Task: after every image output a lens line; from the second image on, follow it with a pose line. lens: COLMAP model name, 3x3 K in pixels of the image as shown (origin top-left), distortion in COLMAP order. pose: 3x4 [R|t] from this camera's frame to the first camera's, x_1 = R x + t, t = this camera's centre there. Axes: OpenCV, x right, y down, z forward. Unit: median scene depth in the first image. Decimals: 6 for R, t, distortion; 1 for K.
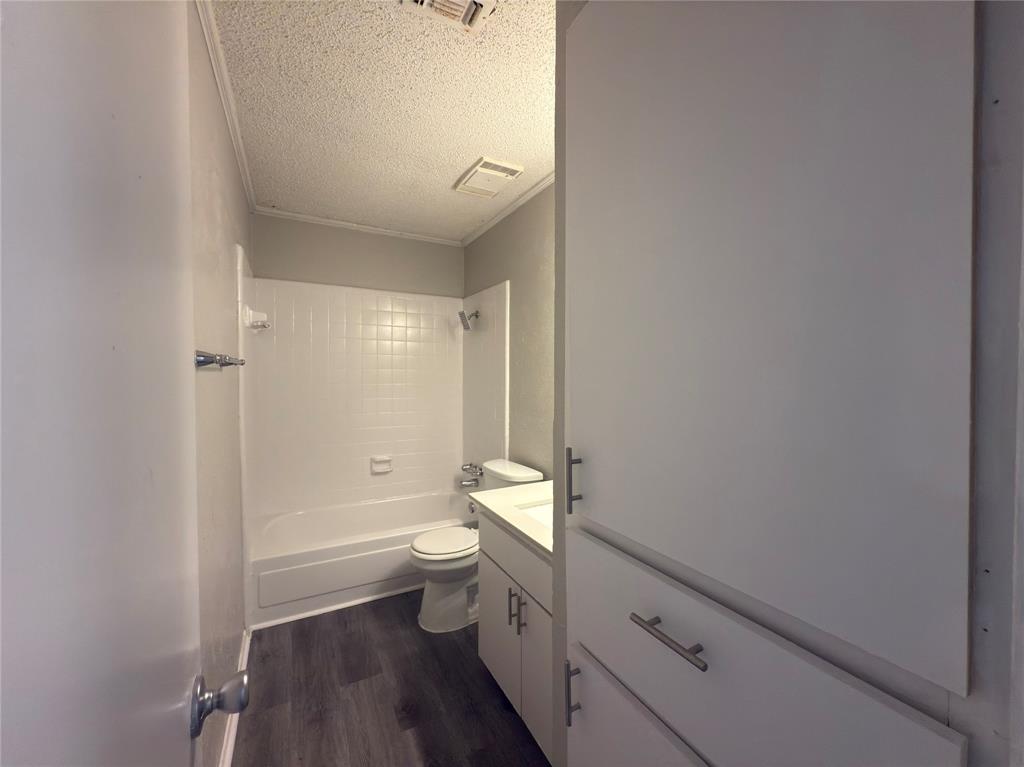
lens RADIAL K [[406.4, 0, 512.4], [0, 406.4, 382.2], [0, 0, 1]] dist [-0.000073, 0.000367]
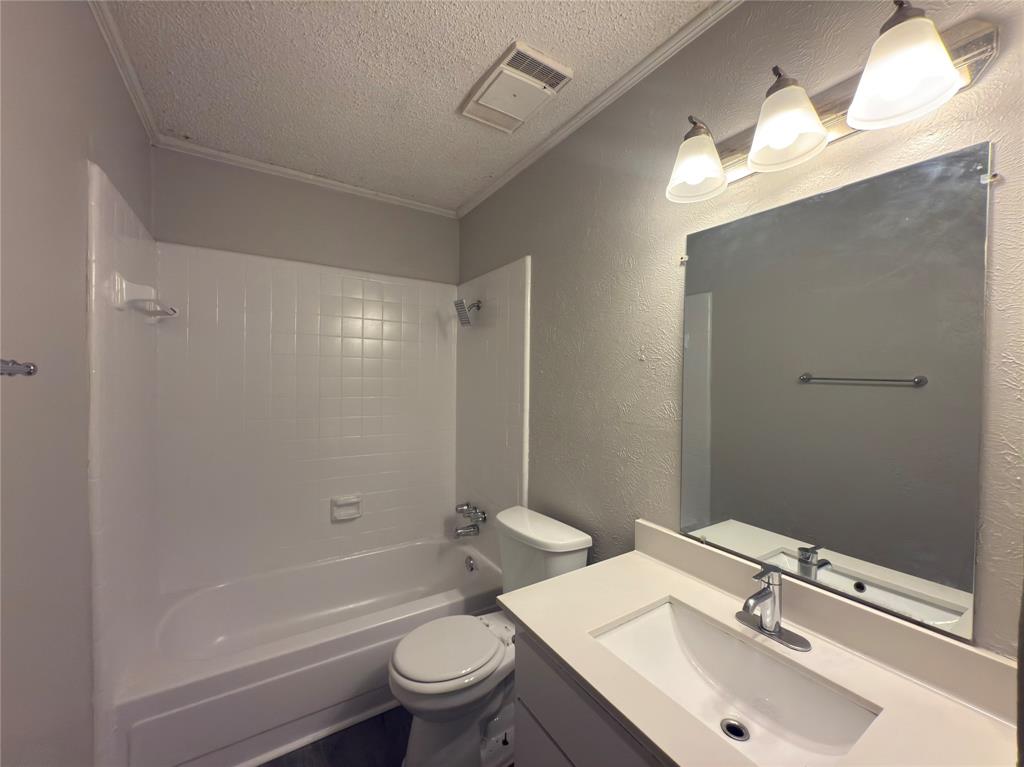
lens RADIAL K [[406.4, 0, 512.4], [0, 406.4, 382.2], [0, 0, 1]] dist [-0.000073, 0.000367]
pose [[0.997638, 0.006309, 0.068400, -0.077421], [-0.005516, 0.999915, -0.011784, -0.016310], [-0.068469, 0.011379, 0.997588, 0.254474]]
